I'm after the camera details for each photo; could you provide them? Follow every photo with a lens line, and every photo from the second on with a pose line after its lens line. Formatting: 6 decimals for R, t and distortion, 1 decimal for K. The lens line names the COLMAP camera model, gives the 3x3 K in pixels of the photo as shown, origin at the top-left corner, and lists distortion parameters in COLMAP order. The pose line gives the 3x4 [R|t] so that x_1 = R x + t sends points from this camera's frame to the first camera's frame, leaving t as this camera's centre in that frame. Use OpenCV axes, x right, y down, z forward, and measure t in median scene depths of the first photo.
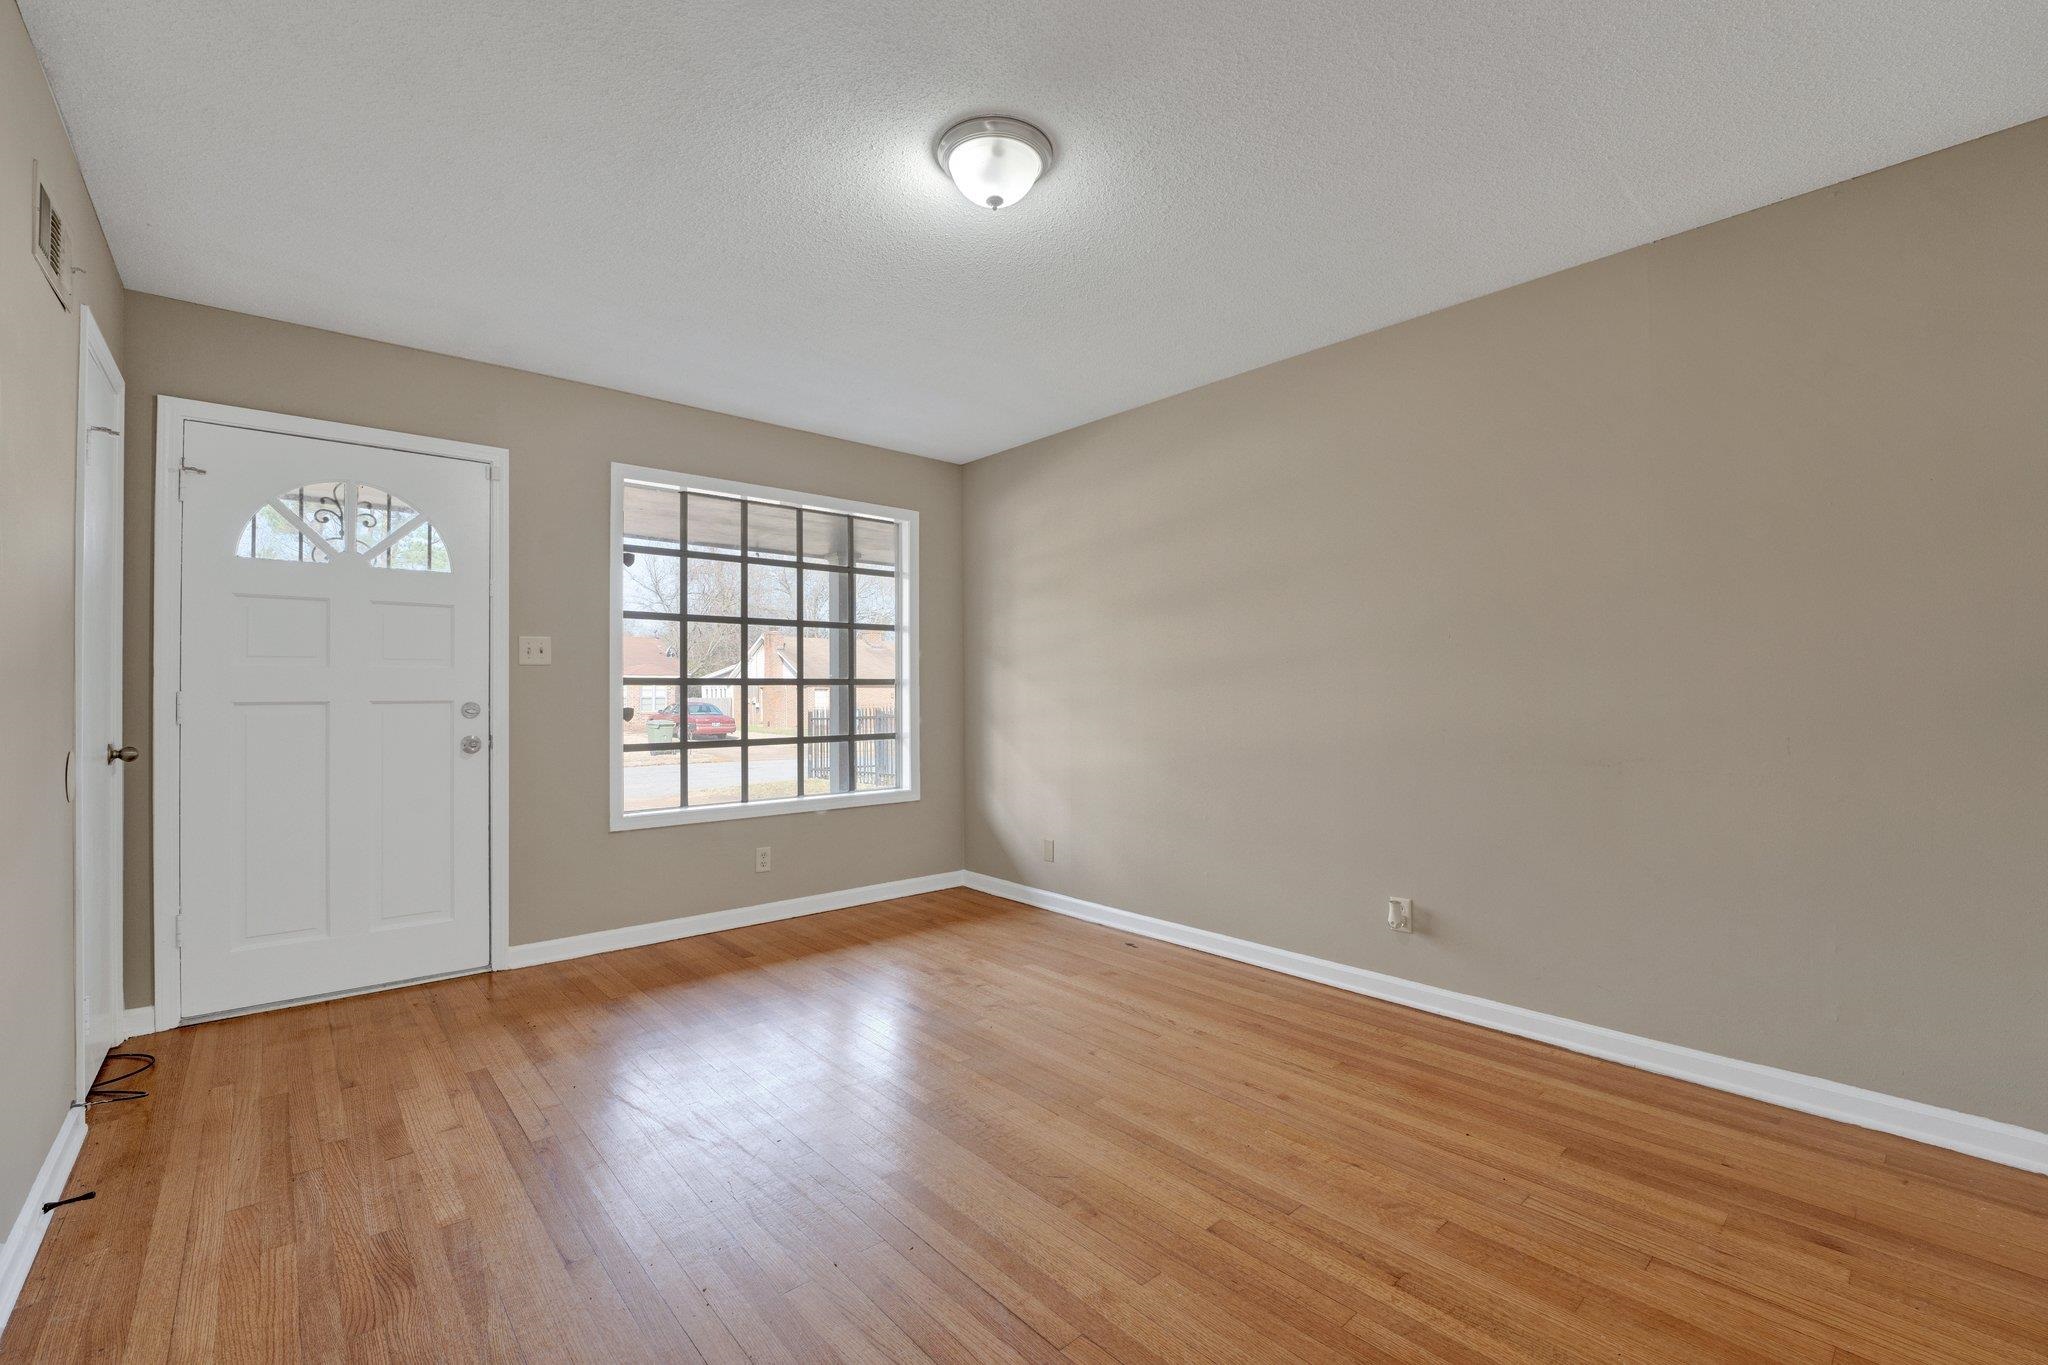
lens RADIAL K [[868.2, 0, 1029.9], [0, 868.2, 684.5], [0, 0, 1]] dist [-0.023017, 0.002219]
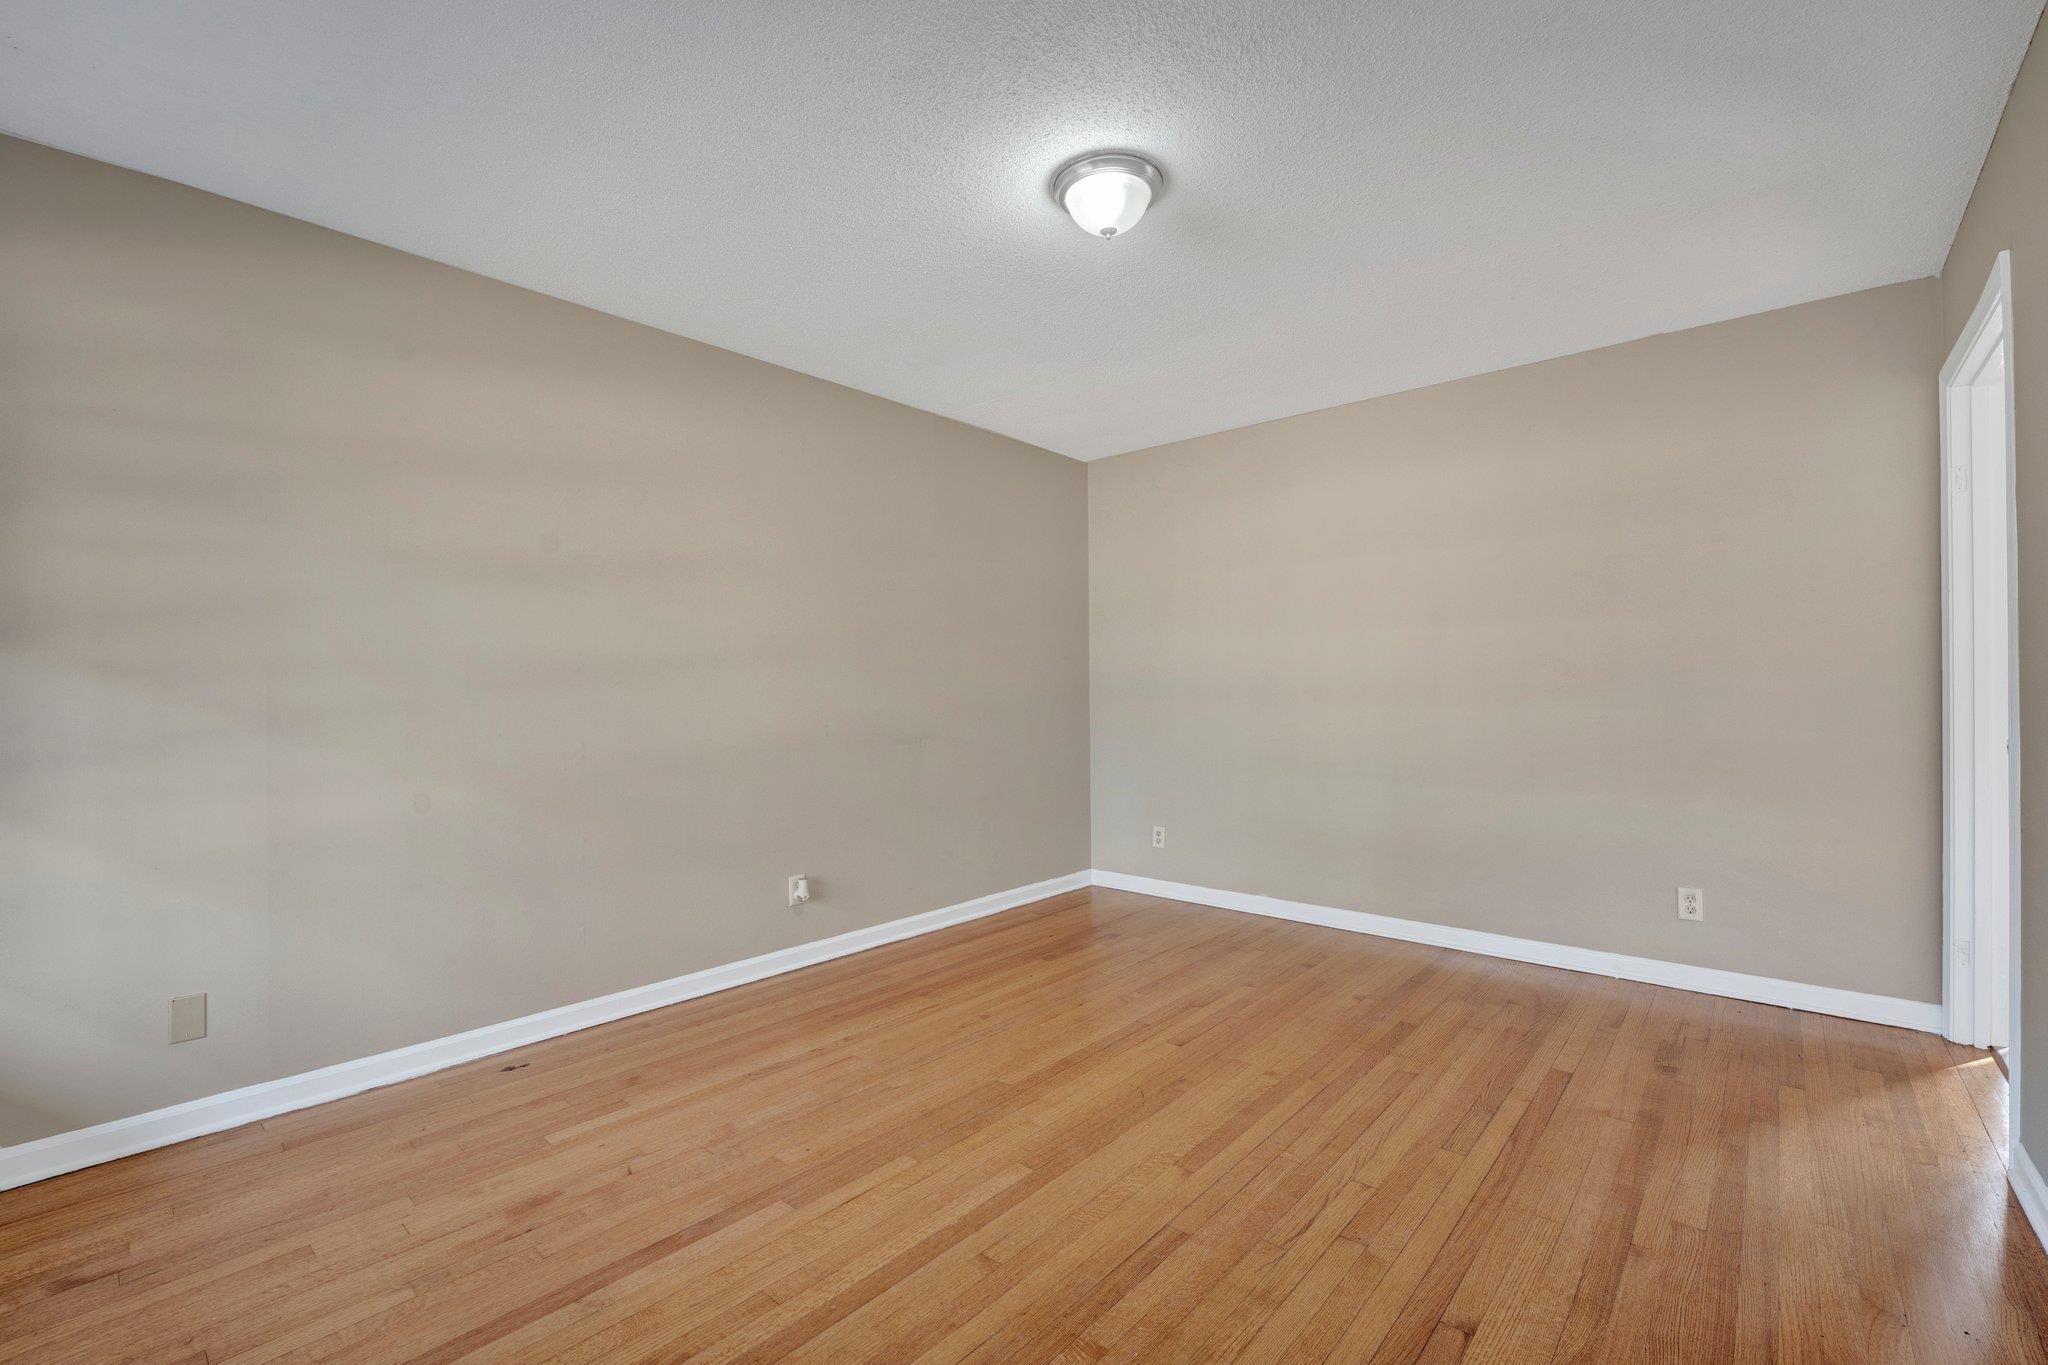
lens RADIAL K [[868.2, 0, 1030.6], [0, 868.2, 685.8], [0, 0, 1]] dist [-0.023017, 0.002219]
pose [[-0.120413, 0.009125, 0.992682, -0.834962], [0.000322, 0.999958, -0.009153, 0.014149], [-0.992724, -0.000783, -0.120411, 0.954629]]
